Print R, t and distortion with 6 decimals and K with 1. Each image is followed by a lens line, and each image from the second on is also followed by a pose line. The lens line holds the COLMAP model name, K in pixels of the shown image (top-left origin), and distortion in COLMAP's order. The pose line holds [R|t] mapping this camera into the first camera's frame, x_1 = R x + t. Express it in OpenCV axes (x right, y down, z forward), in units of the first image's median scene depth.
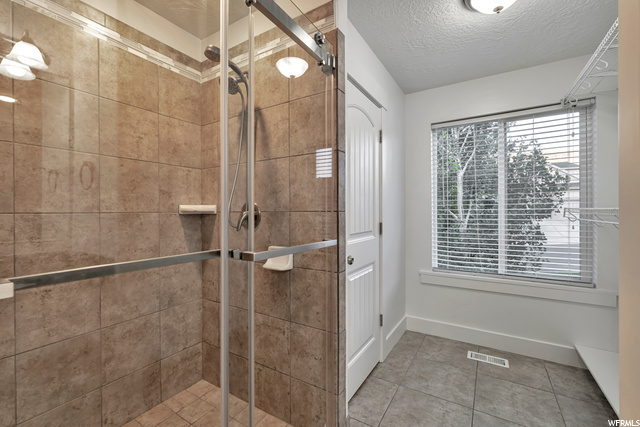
lens RADIAL K [[276.7, 0, 318.2], [0, 276.7, 213.4], [0, 0, 1]] dist [-0.001102, 0.000718]
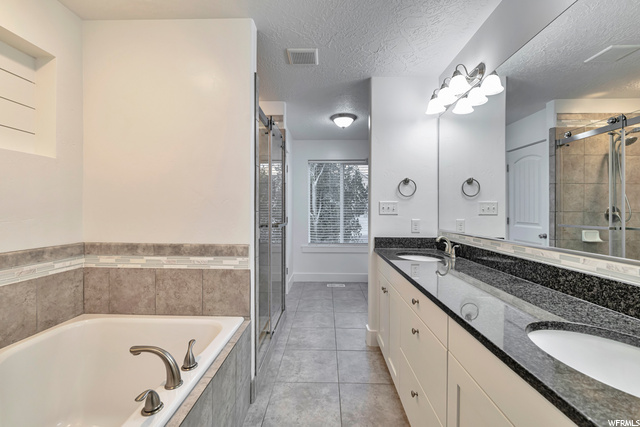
lens RADIAL K [[276.7, 0, 319.7], [0, 276.7, 212.2], [0, 0, 1]] dist [-0.001102, 0.000718]
pose [[0.862397, 0.002193, 0.506228, -0.454929], [-0.002977, 0.999995, 0.000738, 0.001016], [-0.506224, -0.002143, 0.862399, -0.597398]]
